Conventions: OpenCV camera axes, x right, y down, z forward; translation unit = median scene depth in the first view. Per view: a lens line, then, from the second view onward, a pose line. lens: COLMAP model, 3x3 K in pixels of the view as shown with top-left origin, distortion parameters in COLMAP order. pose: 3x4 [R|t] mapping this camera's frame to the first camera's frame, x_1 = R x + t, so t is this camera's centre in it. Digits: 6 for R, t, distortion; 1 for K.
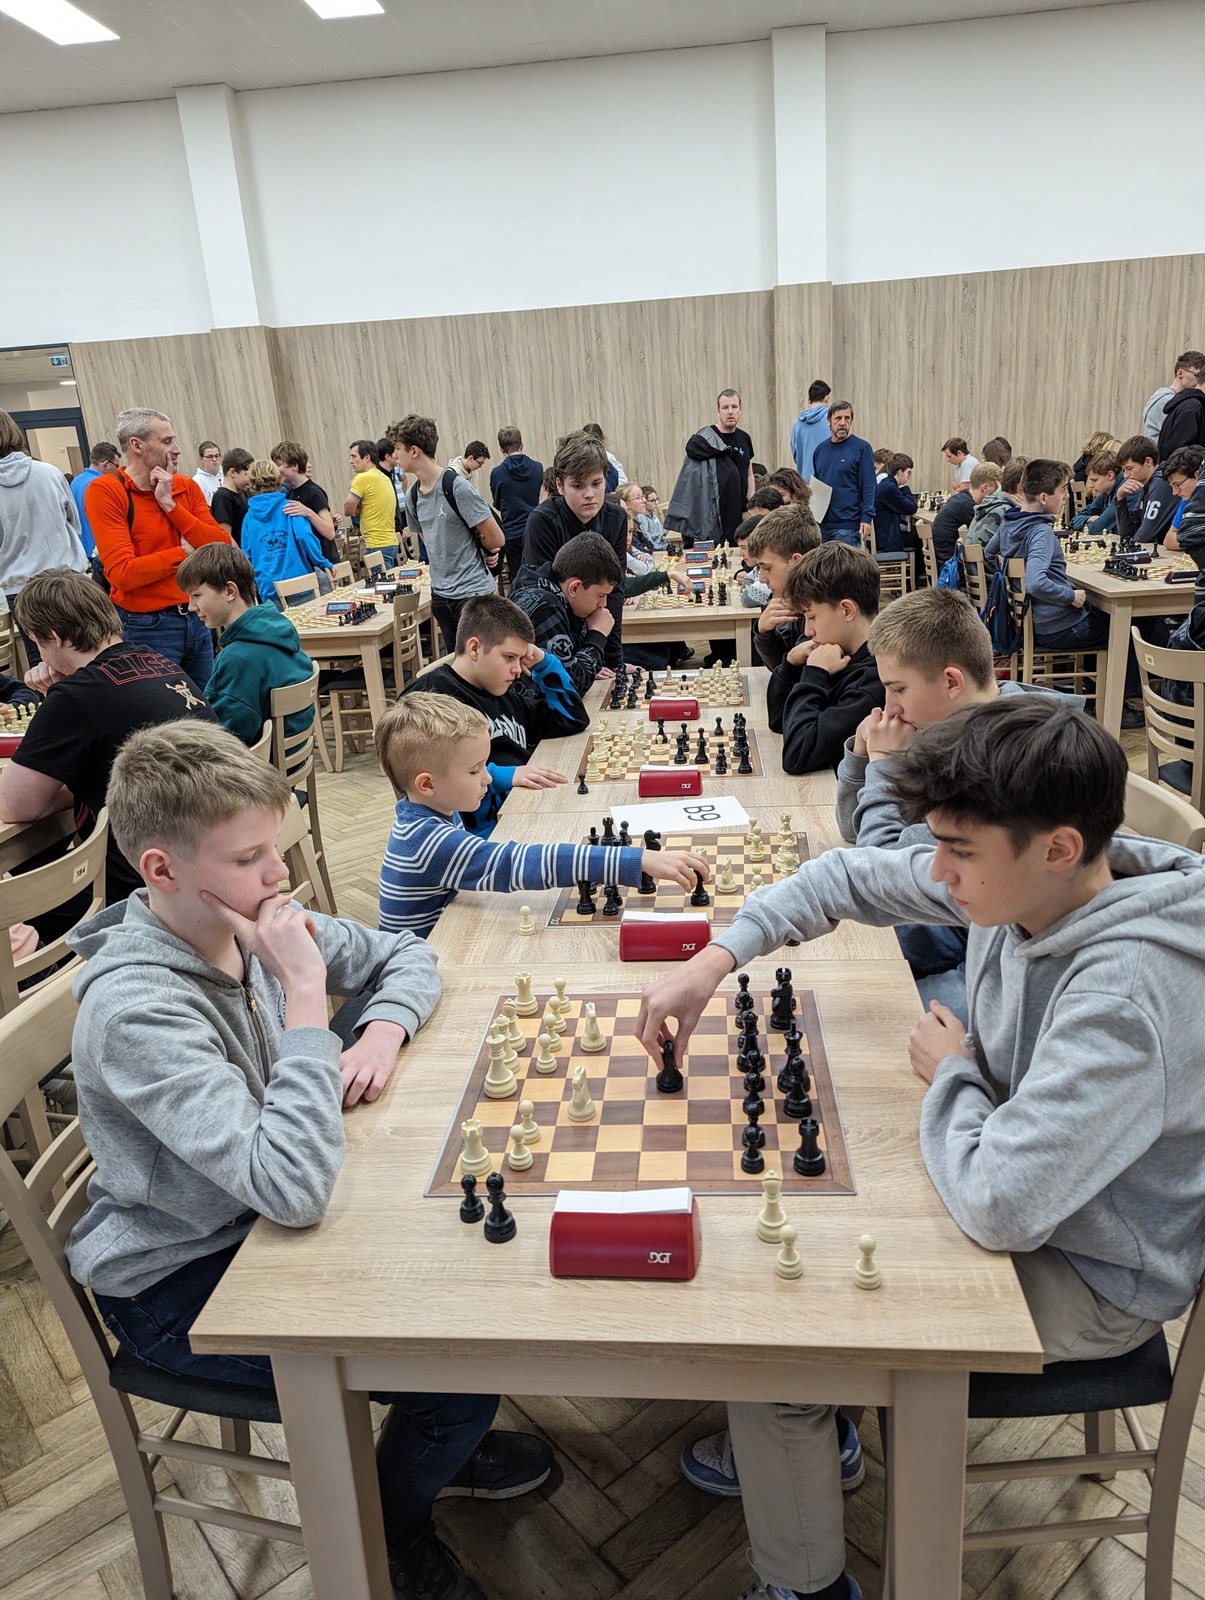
lens RADIAL K [[1096.2, 0, 625.7], [0, 1096.2, 820.7], [0, 0, 1]] dist [0.067007, -0.078667]
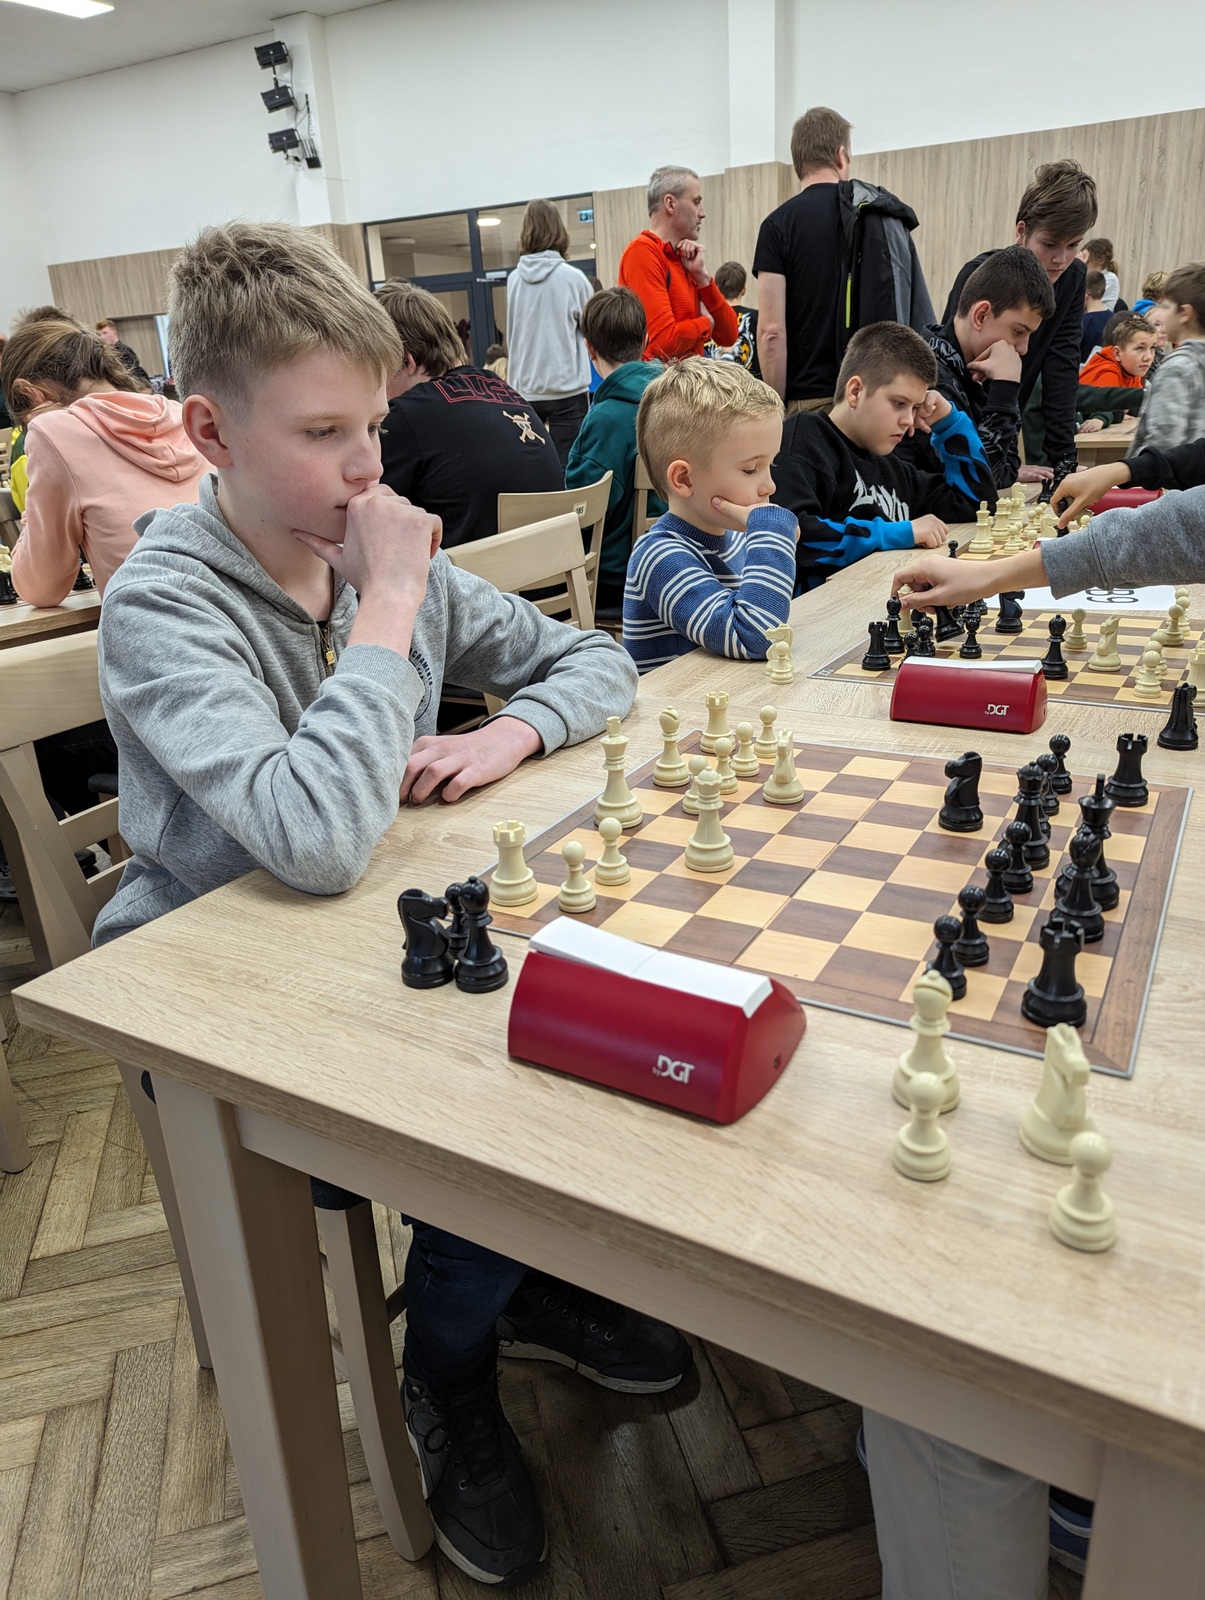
lens RADIAL K [[1096.2, 0, 625.7], [0, 1096.2, 820.7], [0, 0, 1]] dist [0.067007, -0.078667]
pose [[0.906020, 0.168212, -0.388373, 0.144365], [-0.135761, 0.984643, 0.109755, 0.163091], [0.400871, -0.046714, 0.914943, 0.375025]]
